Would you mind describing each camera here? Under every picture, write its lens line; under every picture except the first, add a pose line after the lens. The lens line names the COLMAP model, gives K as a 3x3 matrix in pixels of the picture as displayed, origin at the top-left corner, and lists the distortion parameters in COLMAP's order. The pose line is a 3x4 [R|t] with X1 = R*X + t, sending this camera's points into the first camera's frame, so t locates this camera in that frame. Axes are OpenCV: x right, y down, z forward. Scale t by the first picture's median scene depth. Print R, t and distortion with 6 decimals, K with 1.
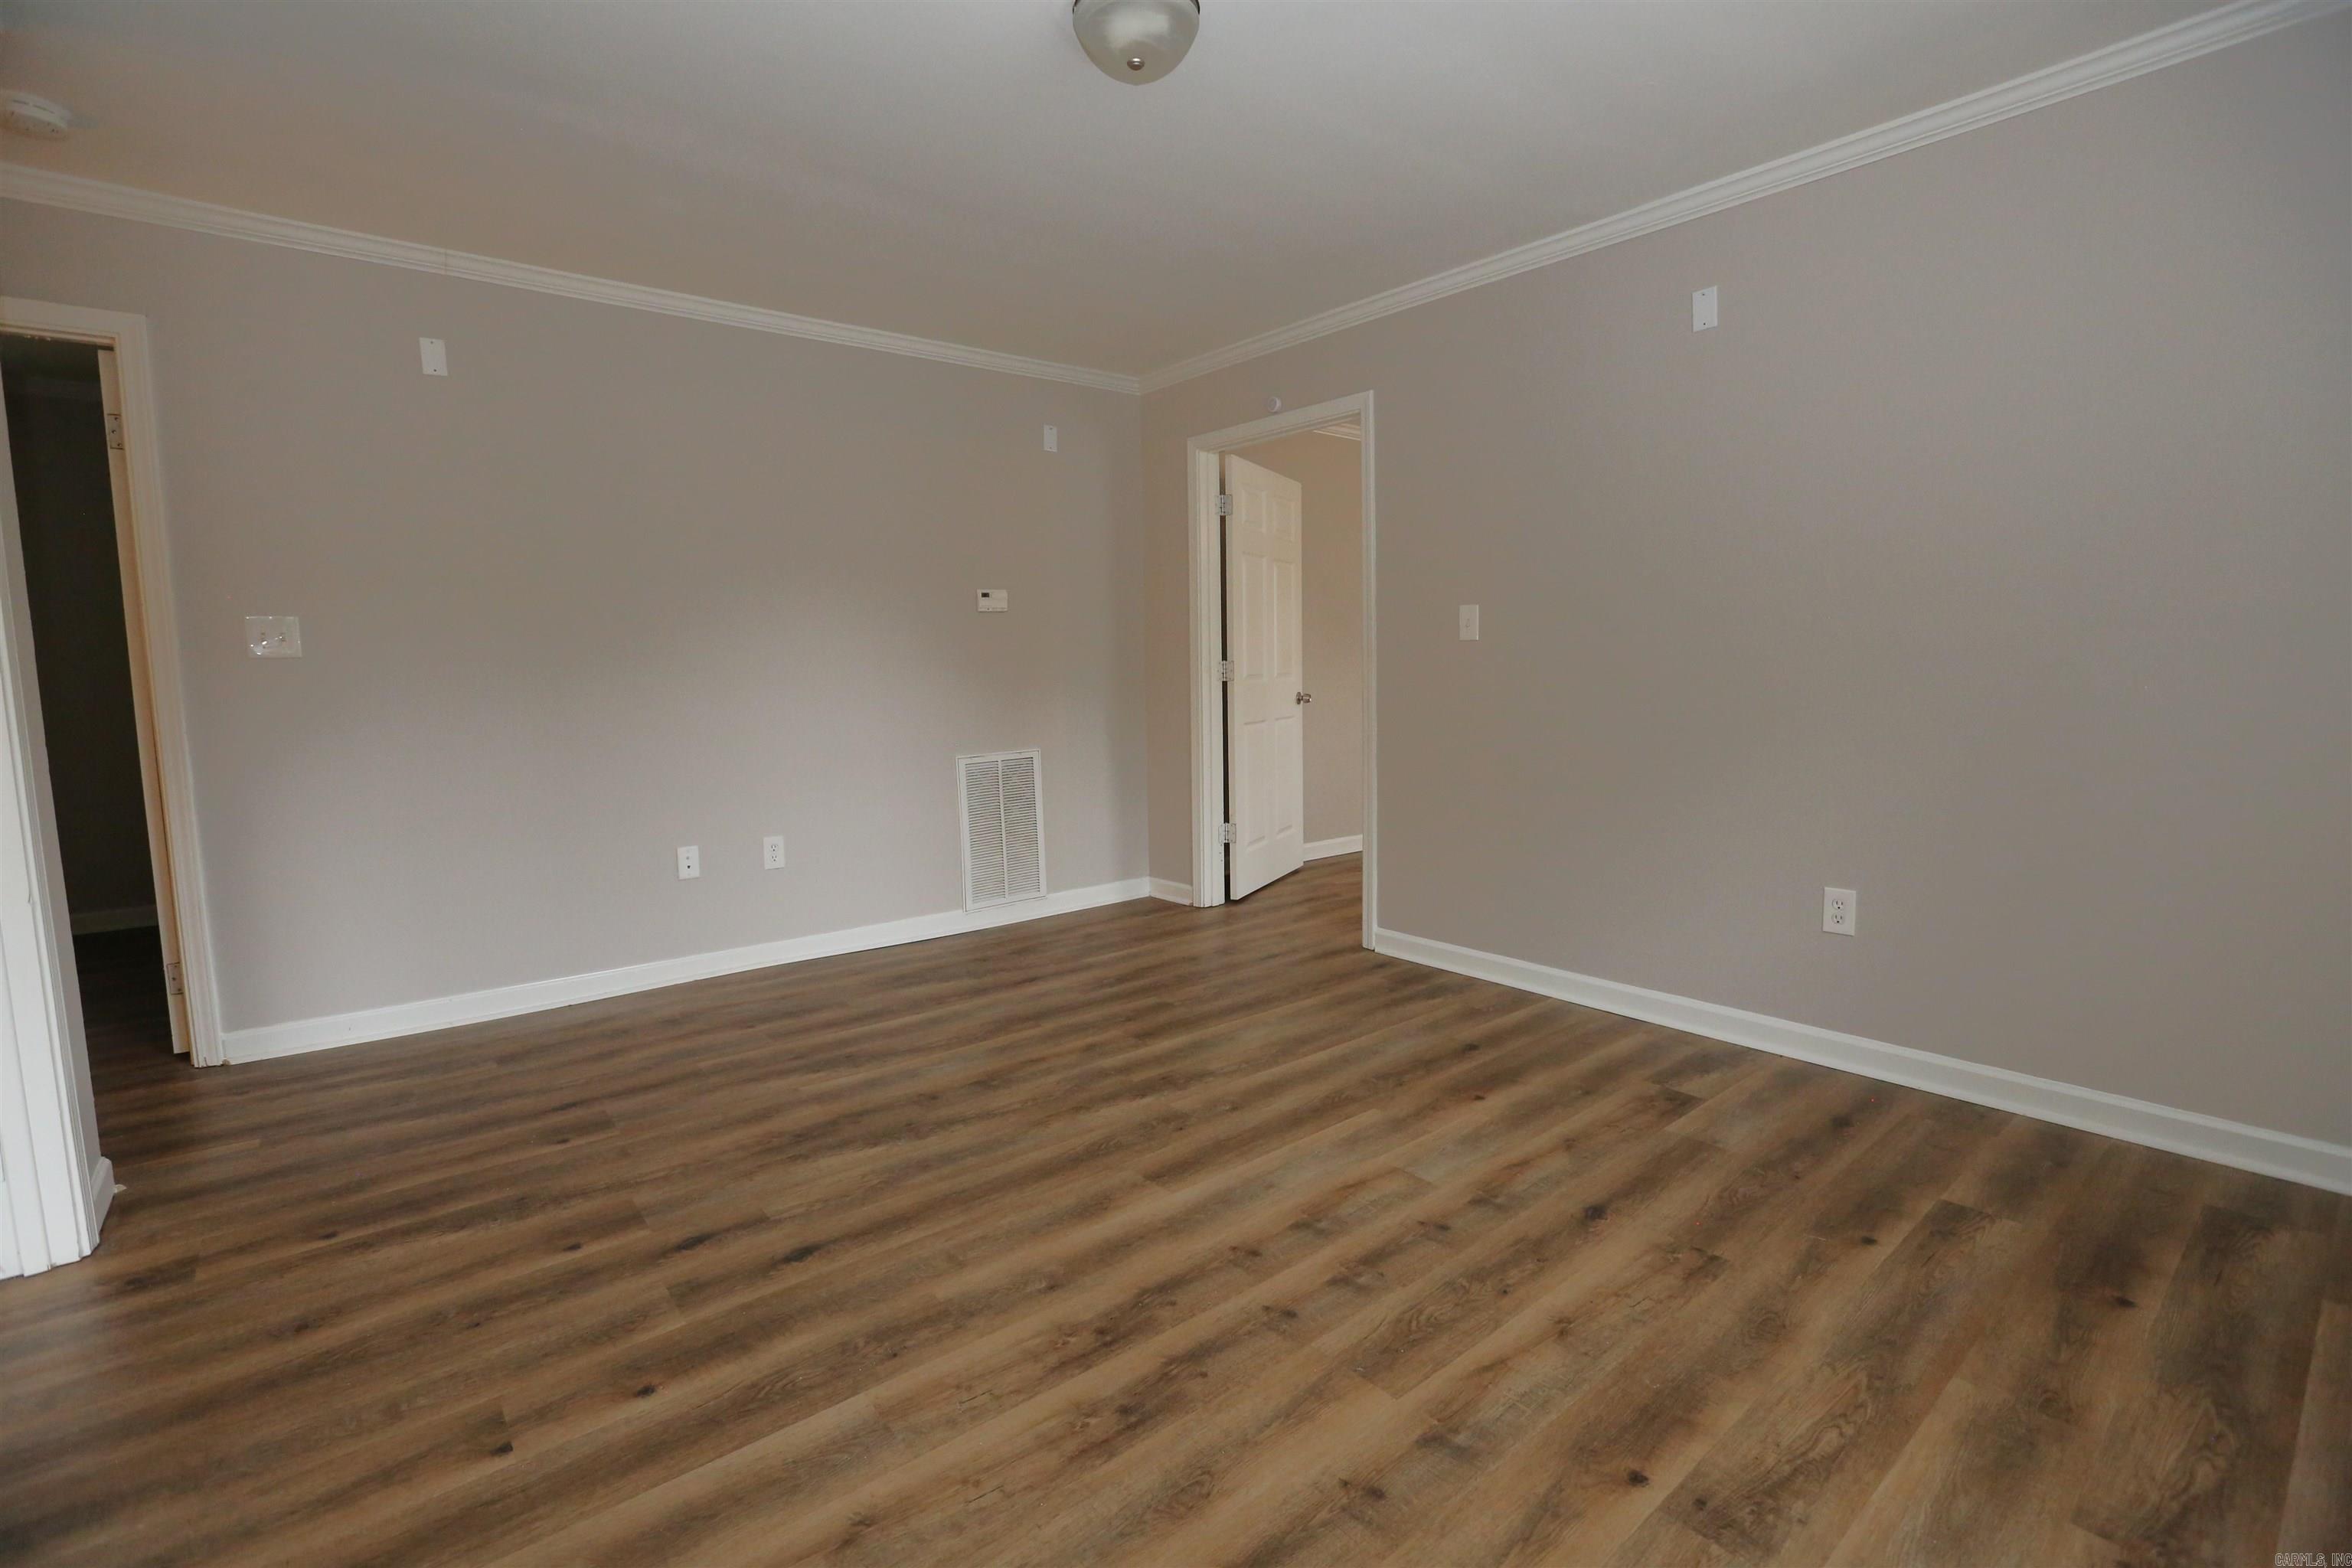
lens RADIAL K [[1067.0, 0, 1165.2], [0, 1067.0, 778.3], [0, 0, 1]] dist [-0.062285, 0.028809]
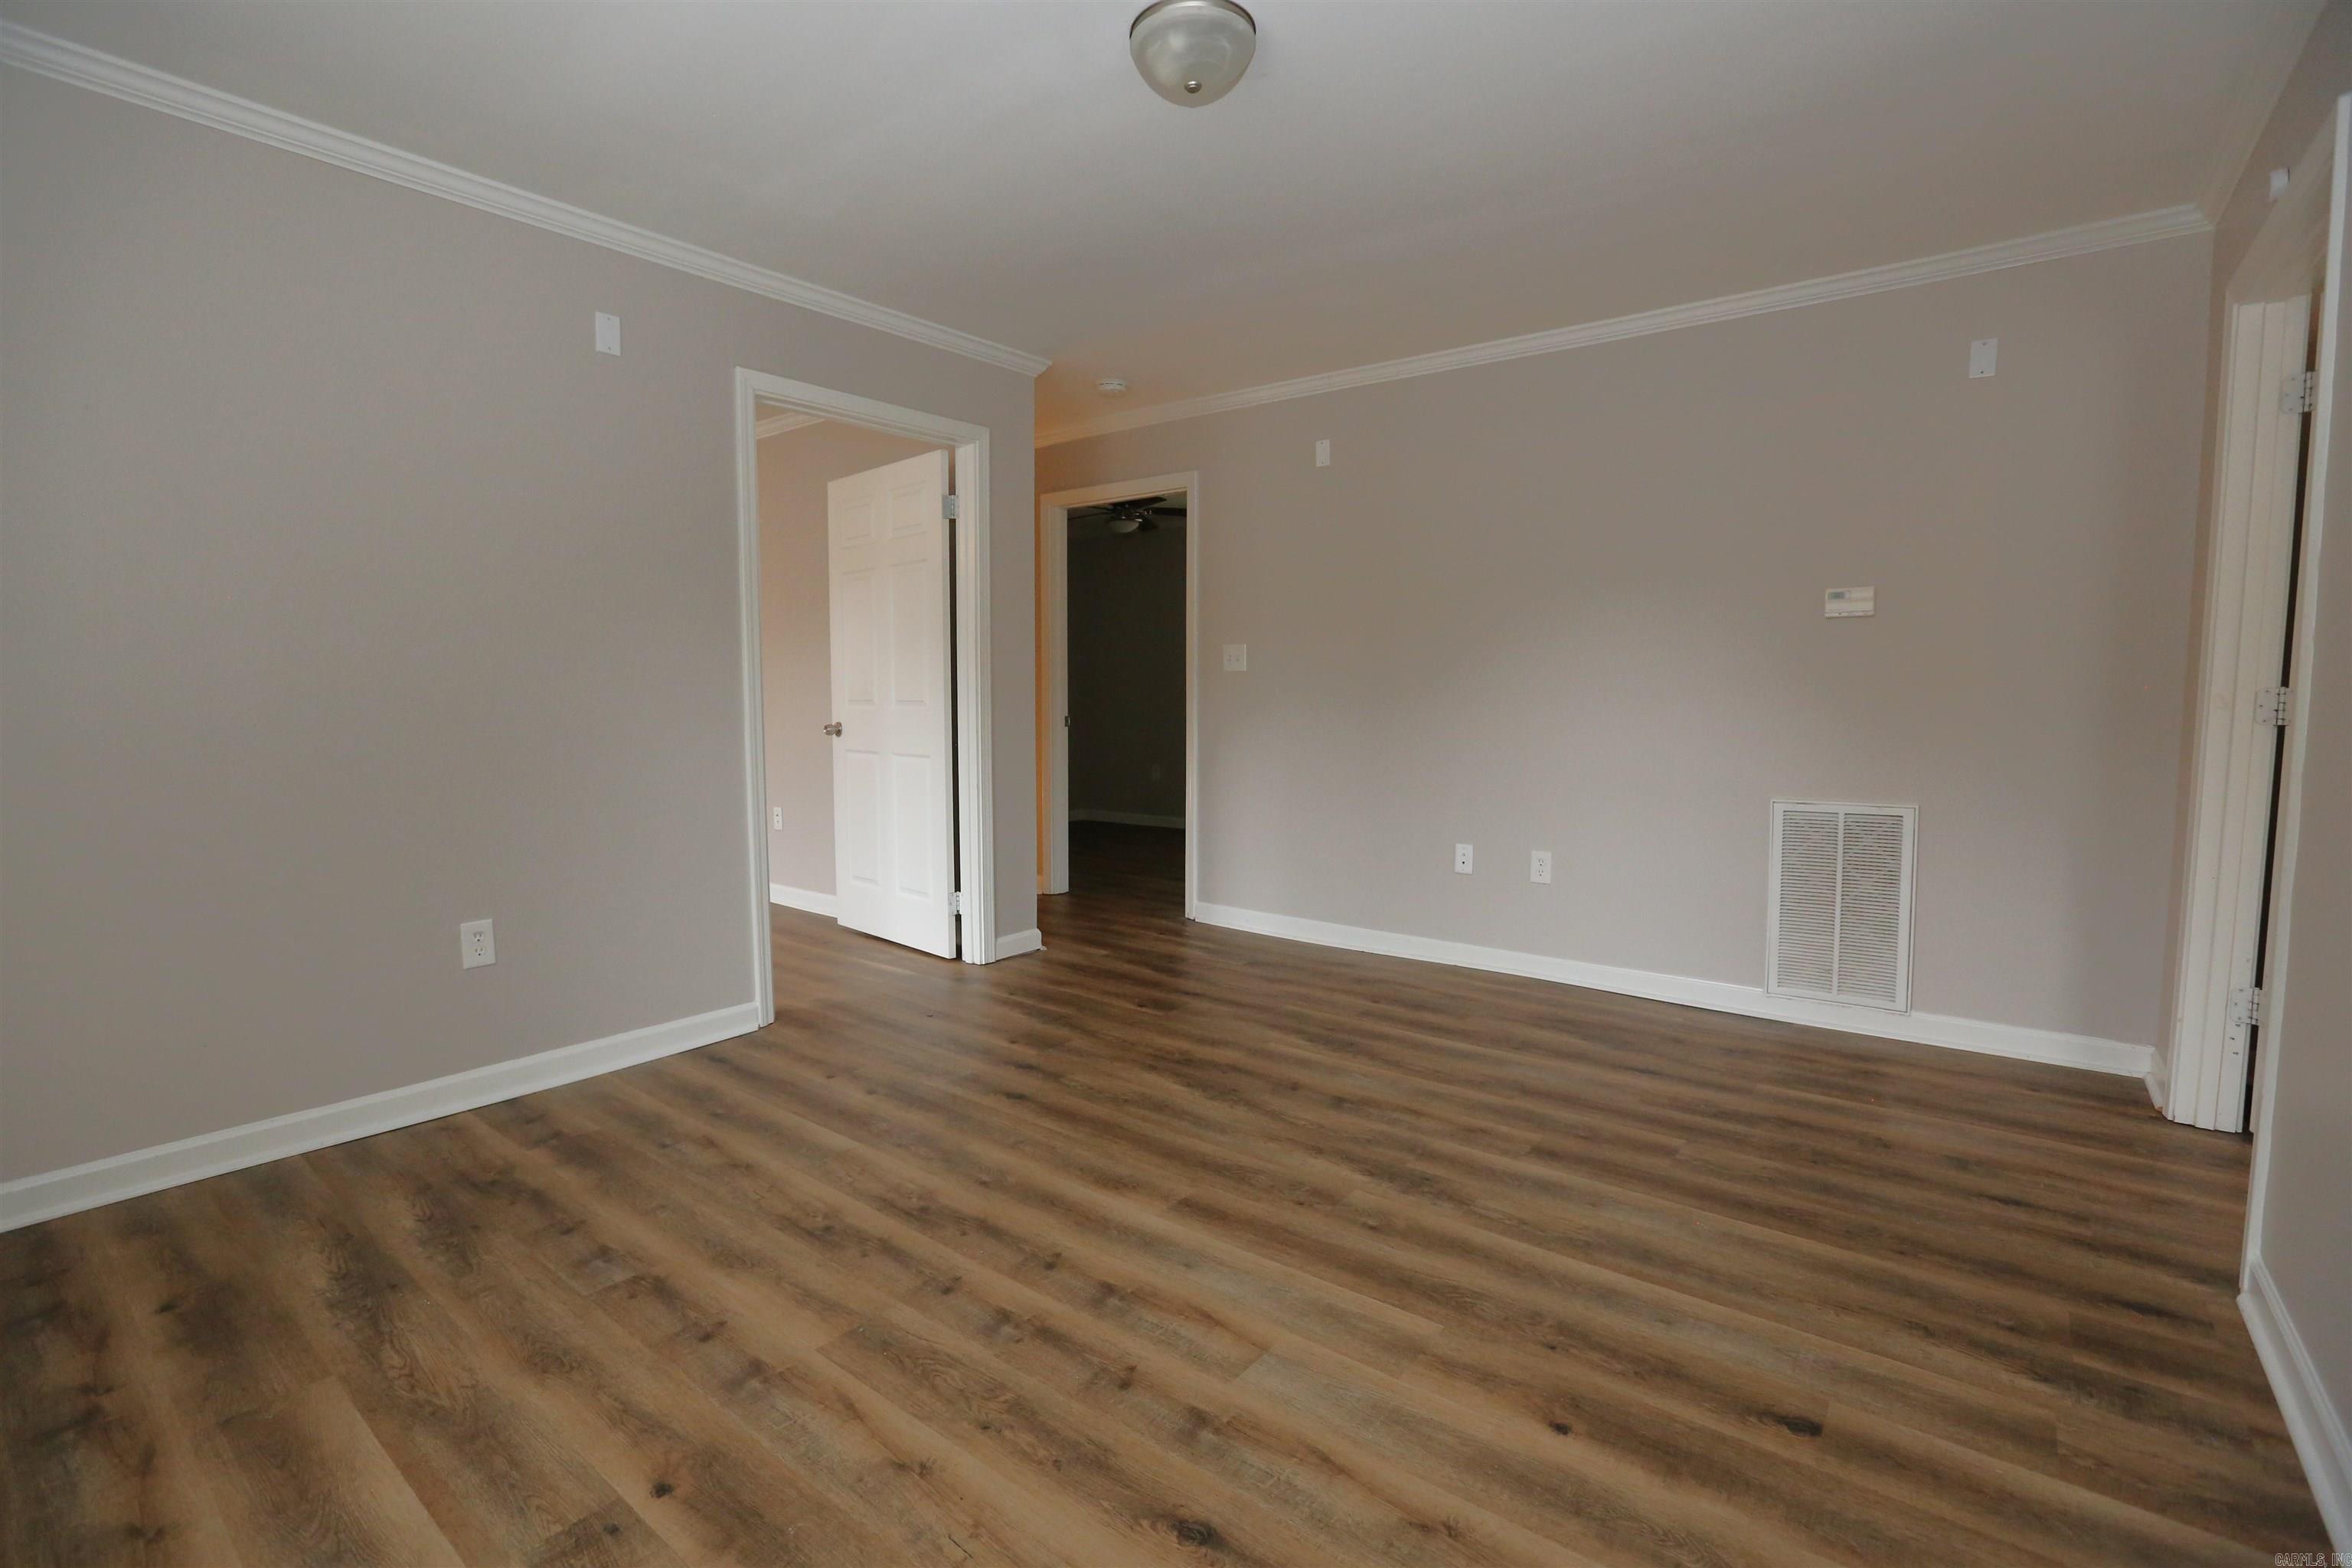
lens RADIAL K [[1062.4, 0, 1176.0], [0, 1062.4, 784.0], [0, 0, 1]] dist [-0.063136, 0.028449]
pose [[0.219251, 0.102343, -0.970286, 0.747286], [-0.107895, 0.990927, 0.080140, -0.074181], [0.969684, 0.087118, 0.228304, 0.606482]]
